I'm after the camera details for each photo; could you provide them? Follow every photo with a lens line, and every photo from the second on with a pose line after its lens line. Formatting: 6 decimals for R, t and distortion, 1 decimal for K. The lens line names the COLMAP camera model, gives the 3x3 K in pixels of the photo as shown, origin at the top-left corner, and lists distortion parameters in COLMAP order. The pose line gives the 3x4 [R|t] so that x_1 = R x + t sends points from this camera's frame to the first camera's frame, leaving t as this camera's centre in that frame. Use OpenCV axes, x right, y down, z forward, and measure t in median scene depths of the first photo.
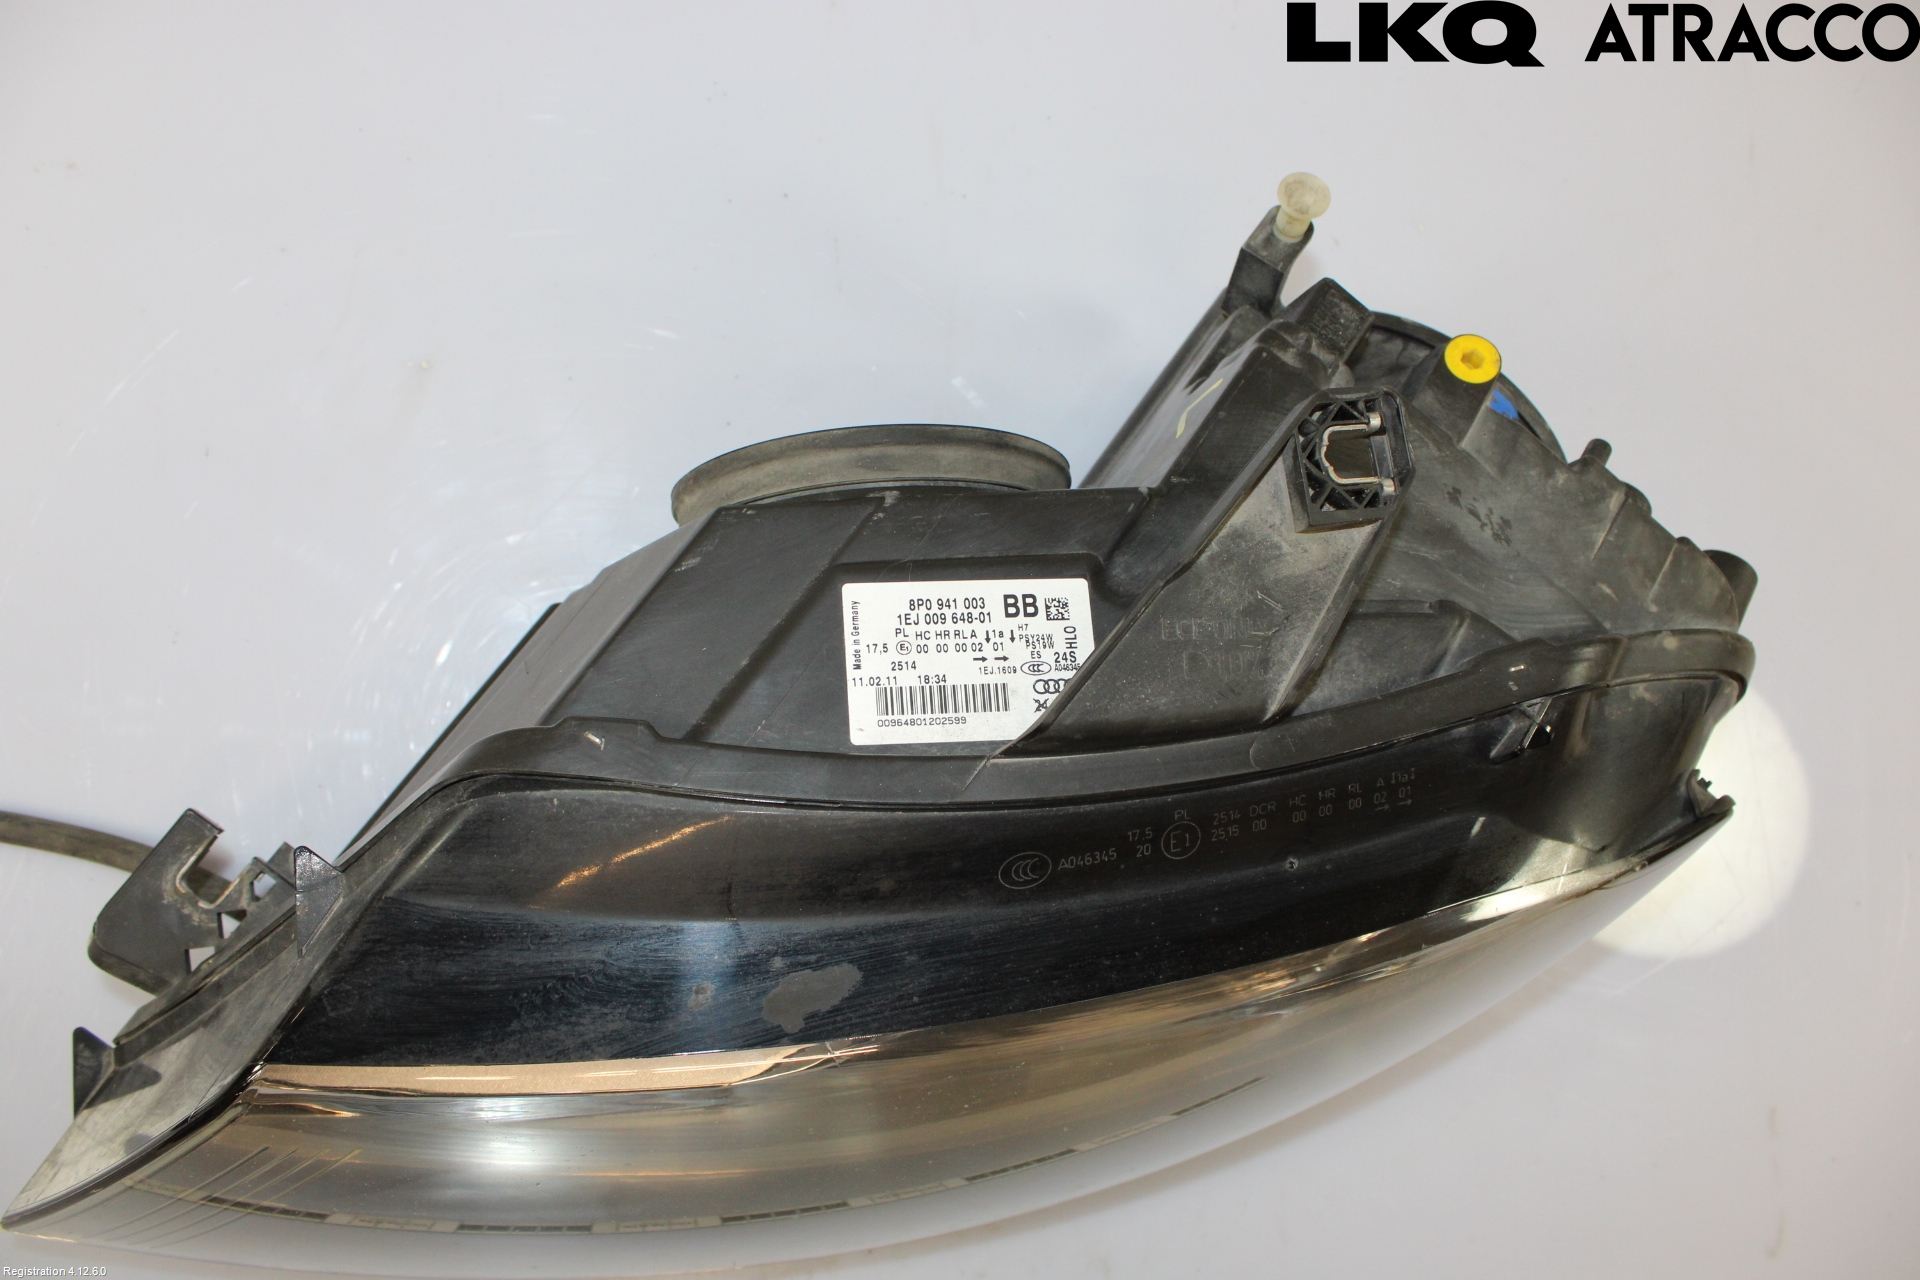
lens RADIAL K [[1607.4, 0, 960.3], [0, 1607.4, 639.6], [0, 0, 1]] dist [0.000073, 0.001899]
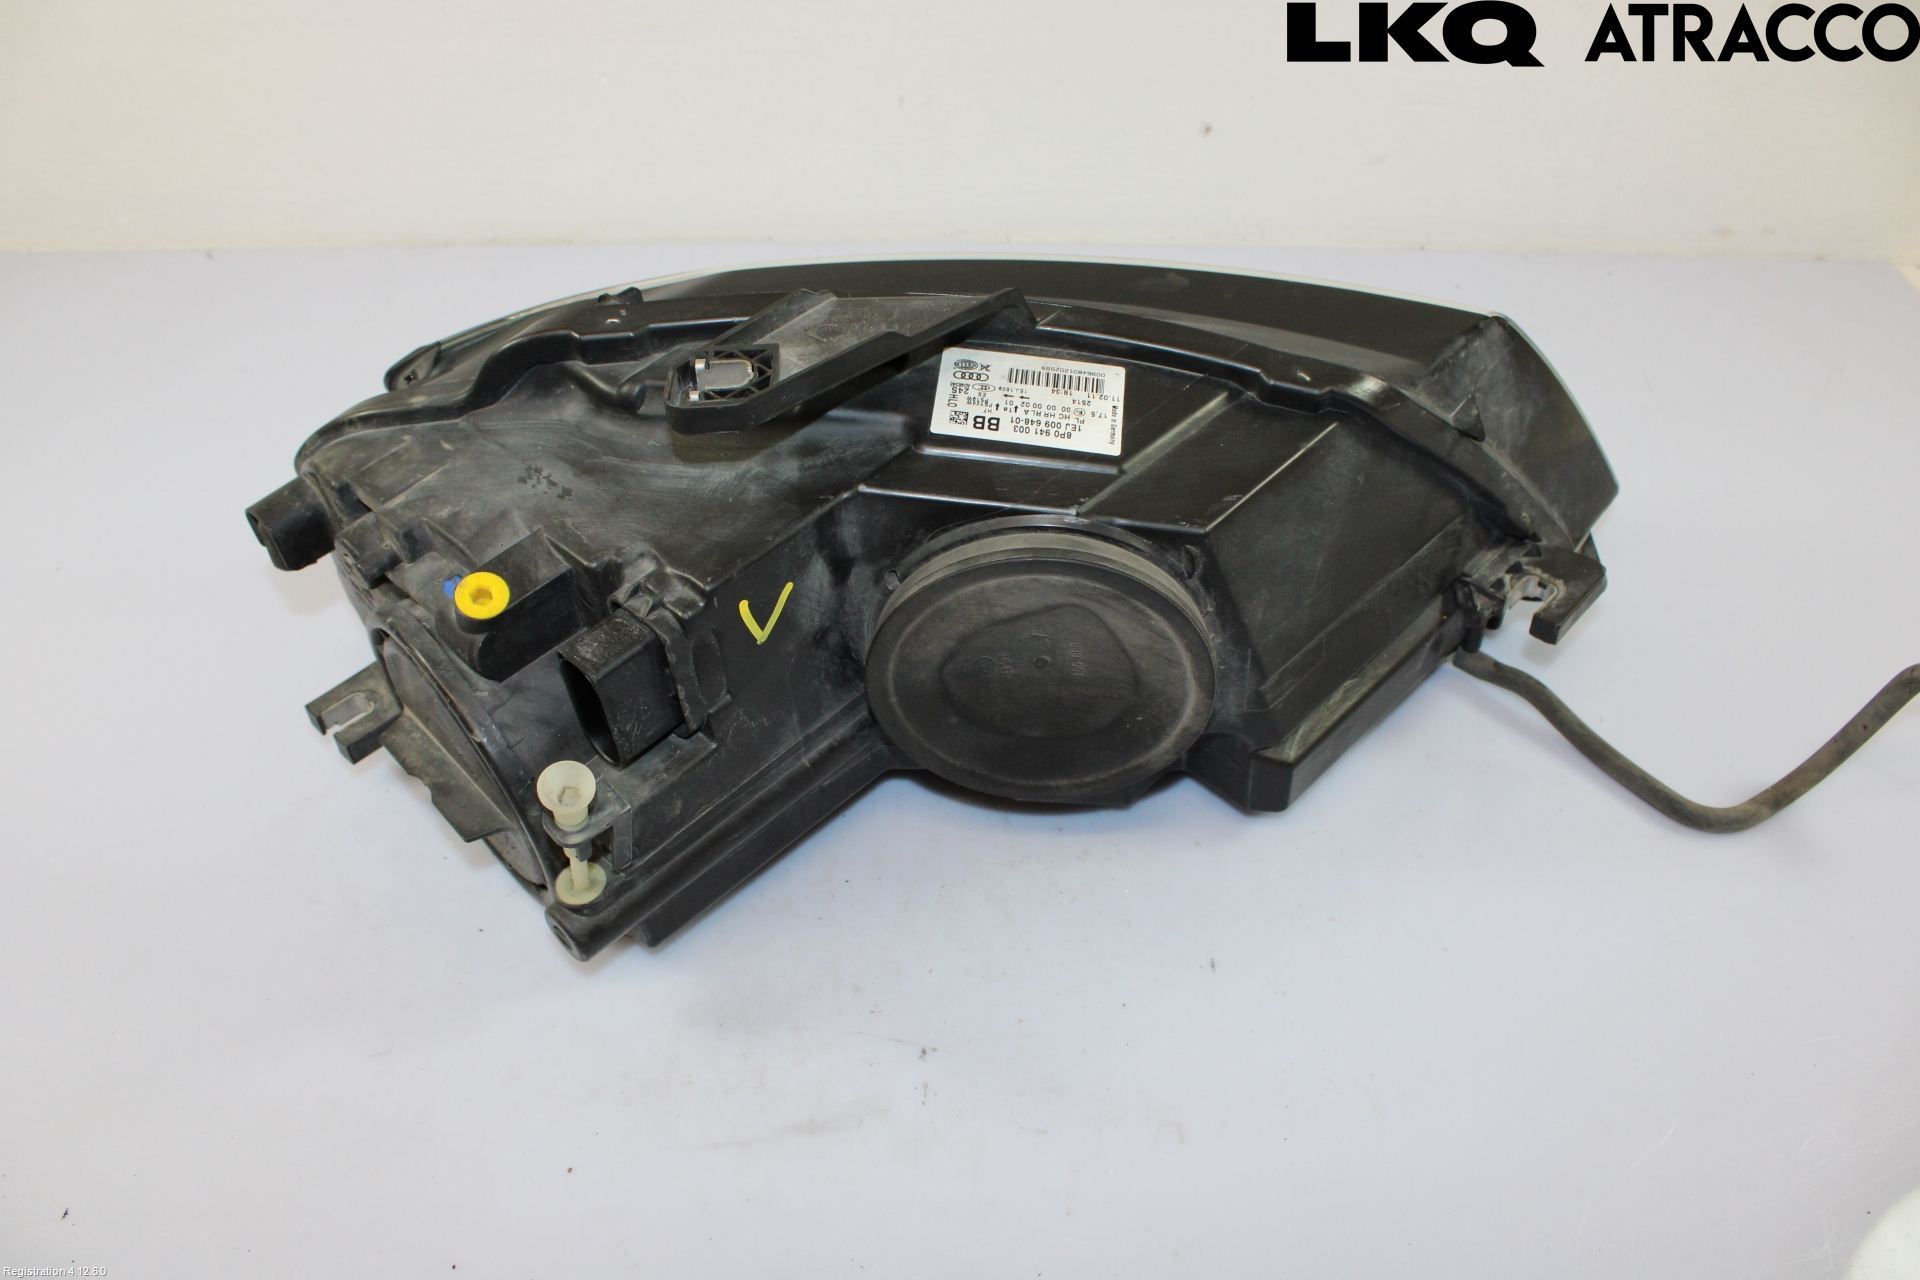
lens RADIAL K [[1607.4, 0, 960.2], [0, 1607.4, 640.8], [0, 0, 1]] dist [0.000073, 0.001899]
pose [[-0.958511, -0.276115, -0.070831, 0.102733], [0.093281, -0.538622, 0.837368, -1.225927], [-0.269361, 0.796019, 0.542031, 0.441162]]
